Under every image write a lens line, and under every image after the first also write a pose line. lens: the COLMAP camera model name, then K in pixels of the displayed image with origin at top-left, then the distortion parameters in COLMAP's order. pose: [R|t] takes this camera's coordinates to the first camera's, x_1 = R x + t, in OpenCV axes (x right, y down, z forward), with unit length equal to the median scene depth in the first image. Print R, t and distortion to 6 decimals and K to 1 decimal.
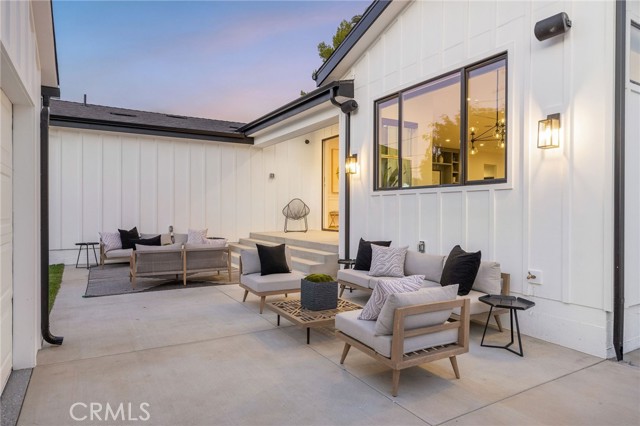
lens RADIAL K [[400.1, 0, 320.7], [0, 400.1, 212.6], [0, 0, 1]] dist [0.005201, 0.001668]
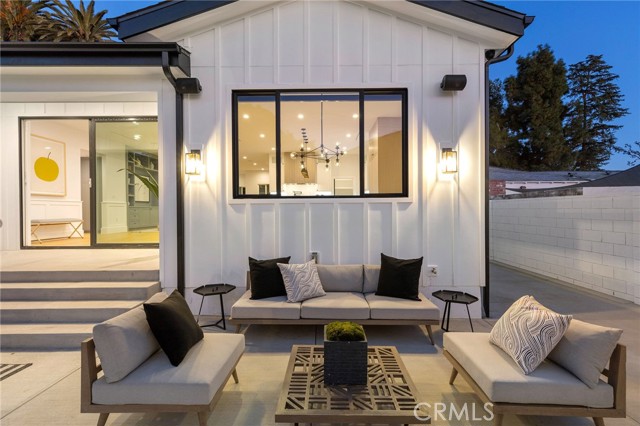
lens RADIAL K [[292.0, 0, 324.3], [0, 292.0, 211.8], [0, 0, 1]] dist [0.010781, -0.001283]
pose [[0.515658, -0.008502, 0.856752, -0.333629], [0.013127, 0.999912, 0.002022, -0.027501], [-0.856694, 0.010203, 0.515724, 0.596134]]
